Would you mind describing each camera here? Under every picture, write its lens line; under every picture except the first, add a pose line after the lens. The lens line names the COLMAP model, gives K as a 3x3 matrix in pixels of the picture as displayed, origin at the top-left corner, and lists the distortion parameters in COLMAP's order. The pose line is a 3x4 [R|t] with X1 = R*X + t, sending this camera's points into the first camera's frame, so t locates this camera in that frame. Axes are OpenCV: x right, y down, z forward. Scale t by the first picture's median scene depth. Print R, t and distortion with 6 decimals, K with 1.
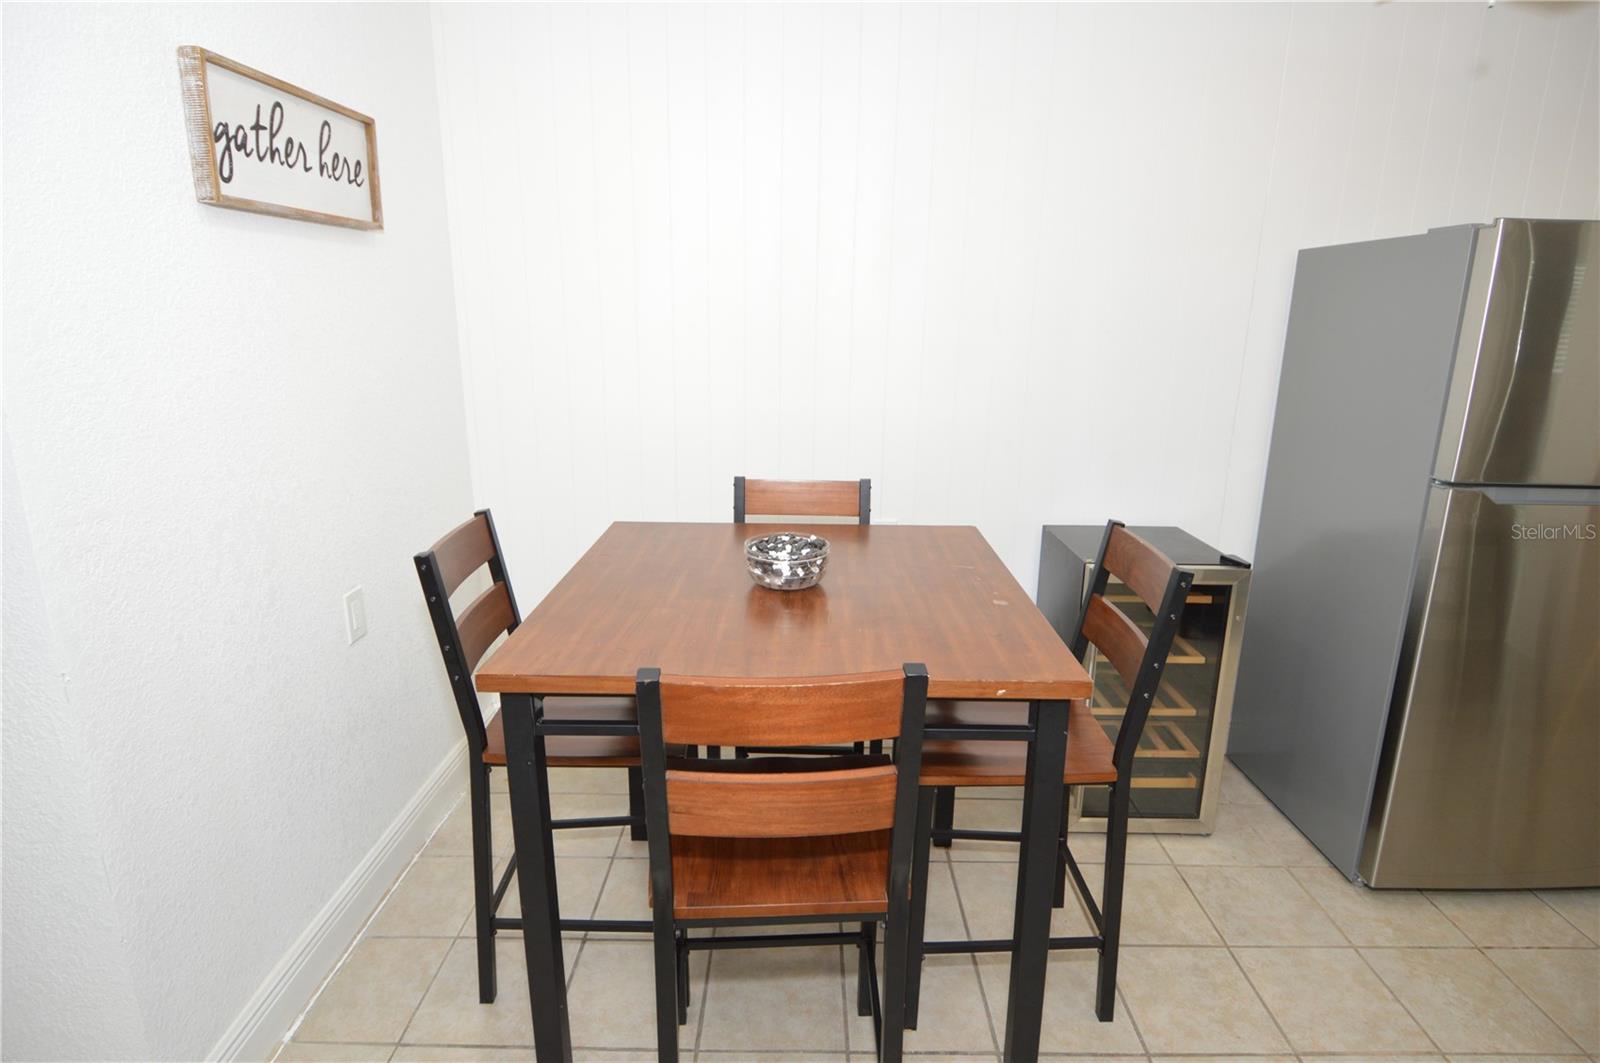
lens RADIAL K [[847.9, 0, 804.1], [0, 847.9, 524.4], [0, 0, 1]] dist [0.022289, -0.032168]
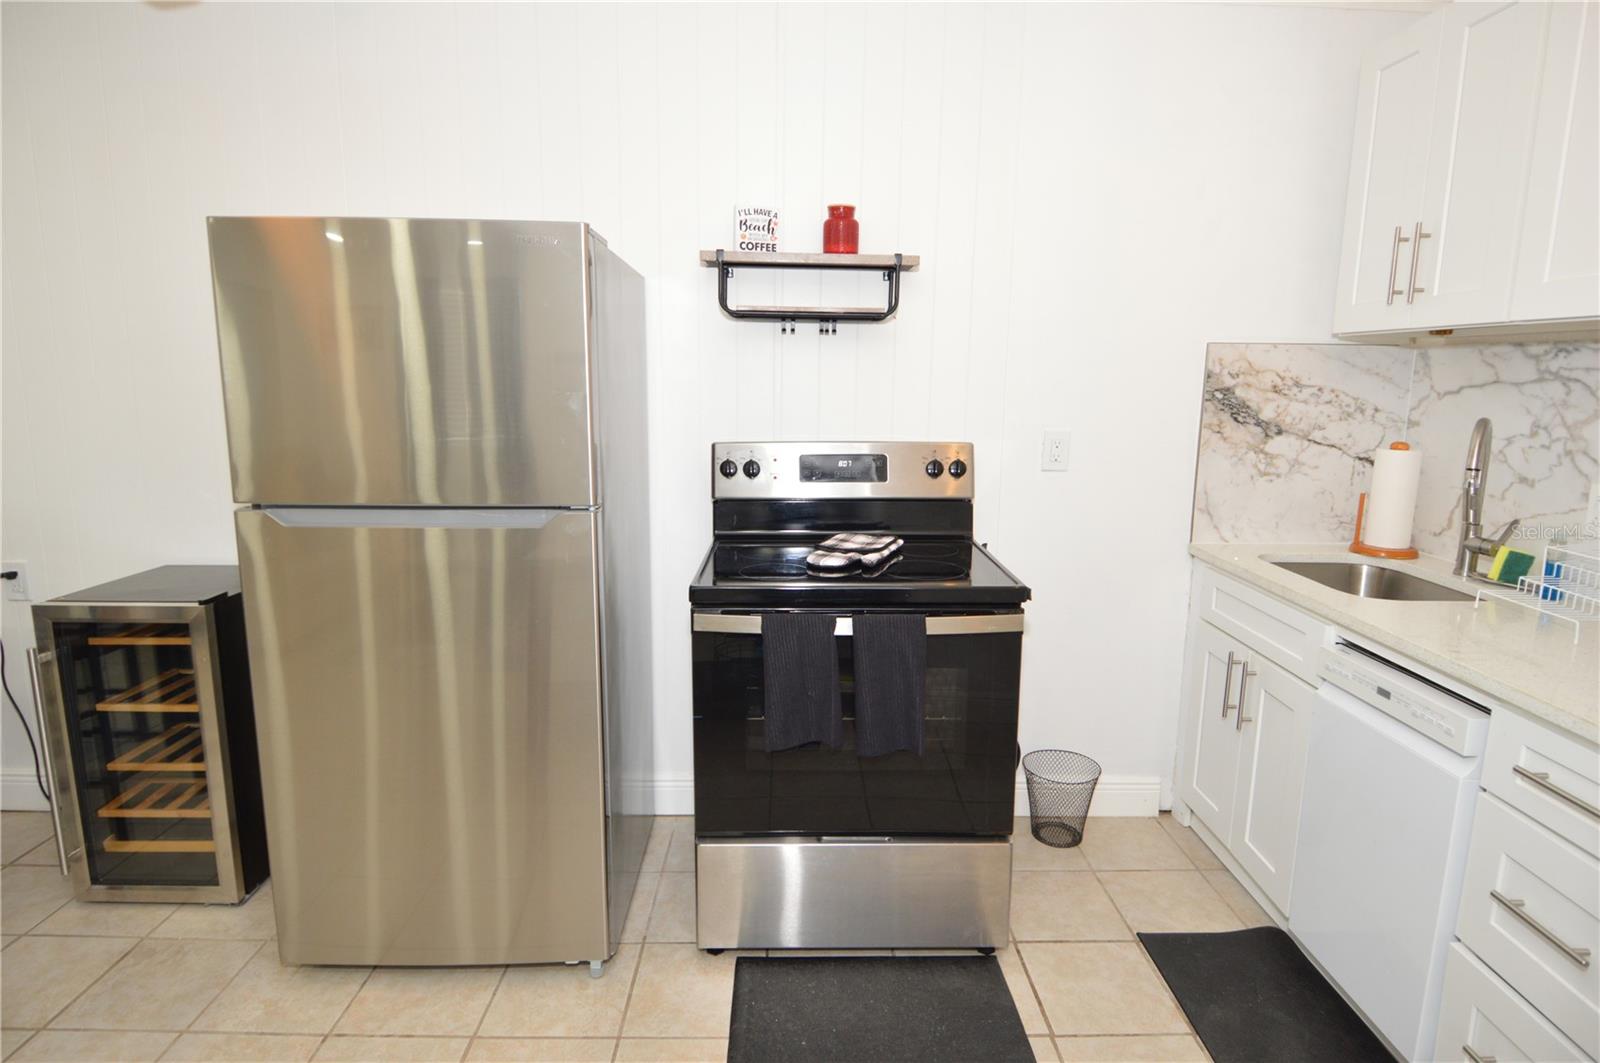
lens RADIAL K [[847.9, 0, 804.1], [0, 847.9, 524.4], [0, 0, 1]] dist [0.022289, -0.032168]
pose [[0.999790, -0.006999, 0.019261, 1.422451], [0.008483, 0.996913, -0.078053, 0.051696], [-0.018655, 0.078200, 0.996763, 0.080318]]
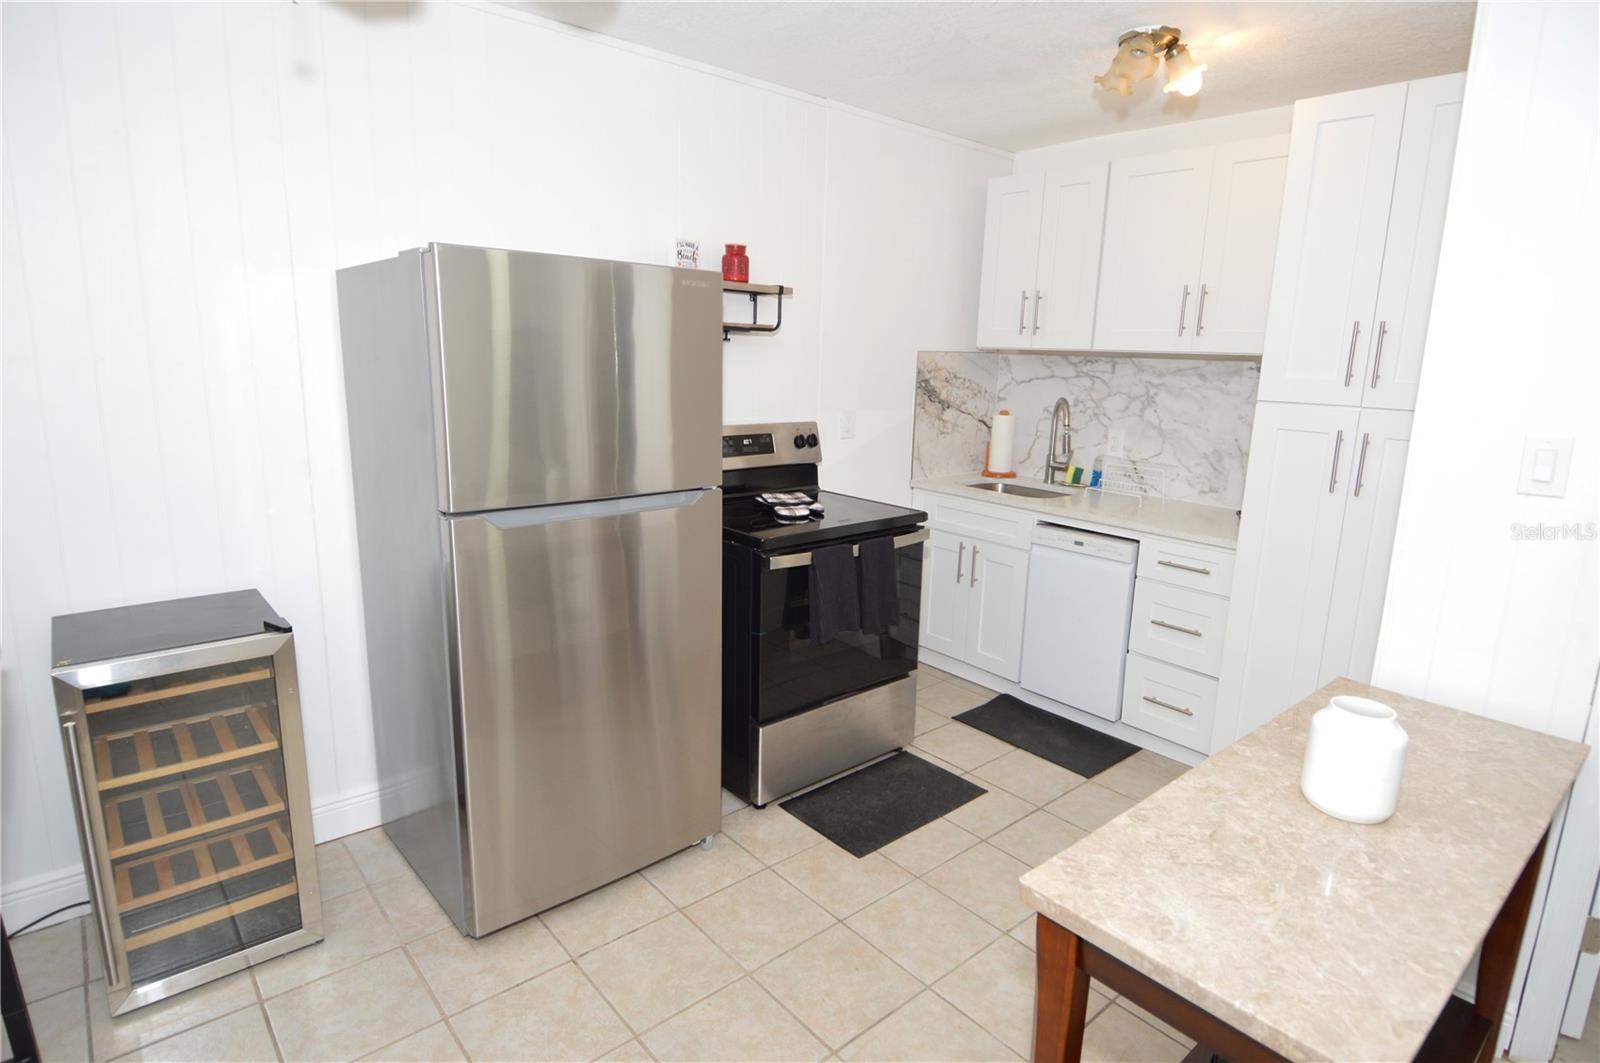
lens RADIAL K [[847.9, 0, 804.1], [0, 847.9, 524.4], [0, 0, 1]] dist [0.022289, -0.032168]
pose [[0.753373, -0.126352, 0.645340, 0.459956], [0.146461, 0.988957, 0.022650, 0.000890], [-0.641076, 0.077453, 0.763559, -0.002862]]
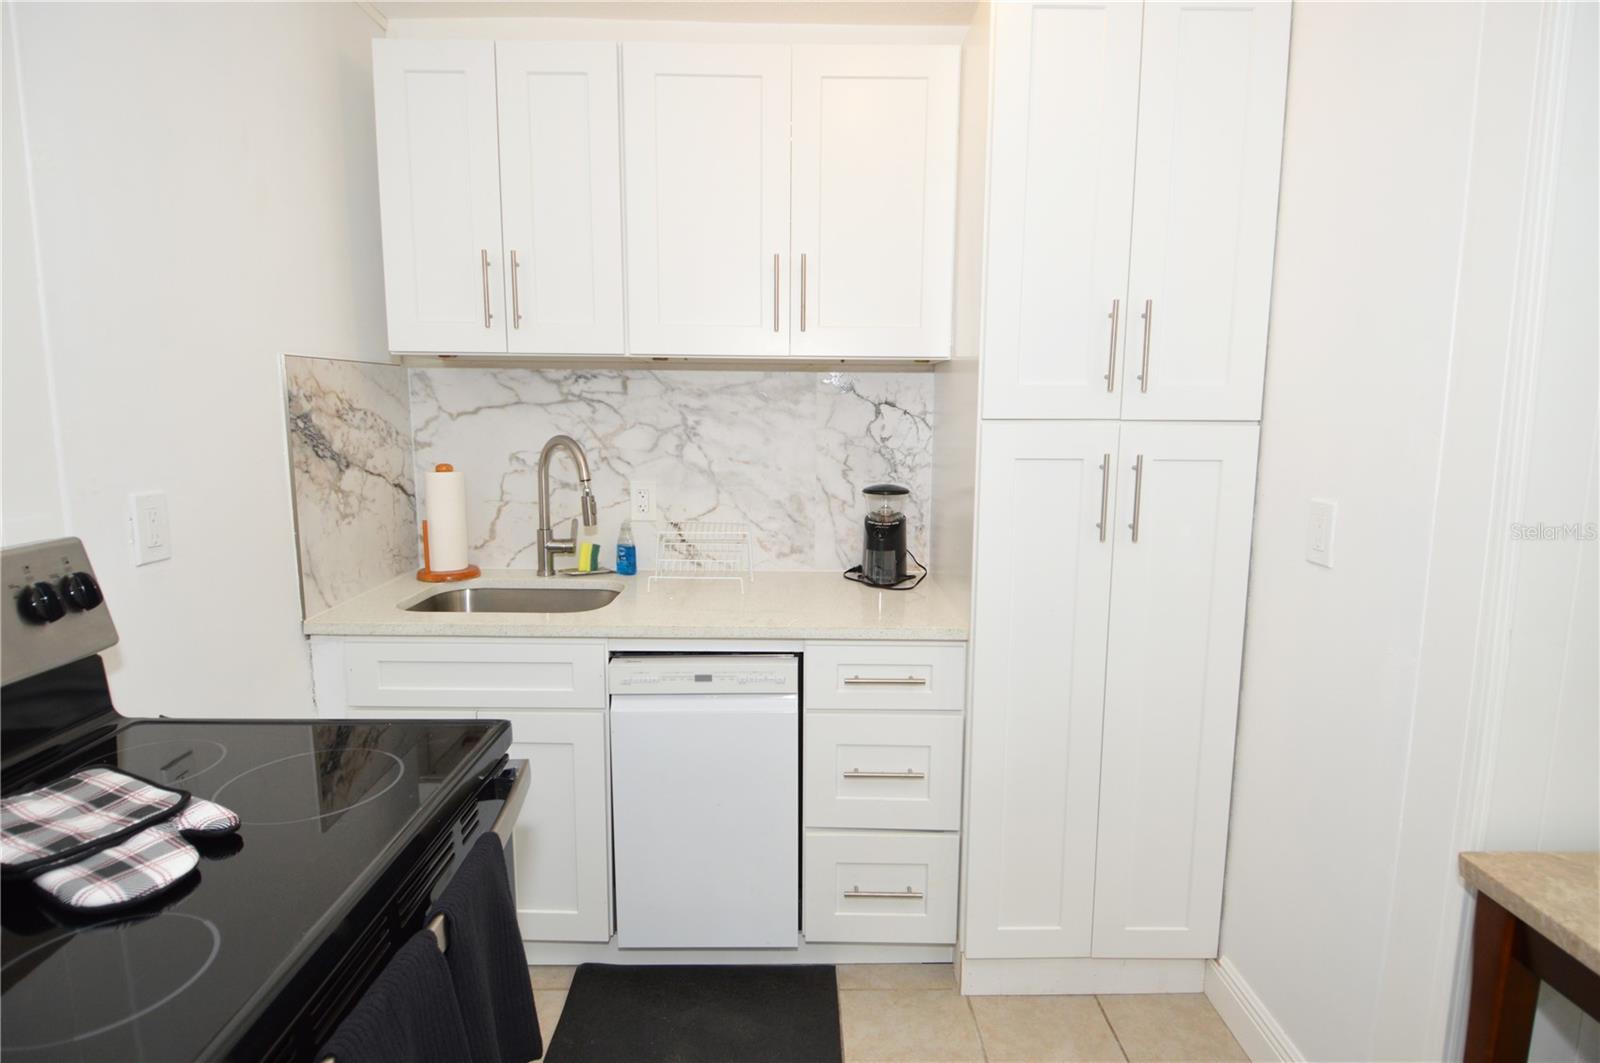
lens RADIAL K [[847.9, 0, 804.1], [0, 847.9, 524.4], [0, 0, 1]] dist [0.022289, -0.032168]
pose [[-0.018782, -0.157141, 0.987398, 1.051398], [0.241500, 0.957617, 0.156995, -0.152901], [-0.970219, 0.241406, 0.019964, 0.823771]]
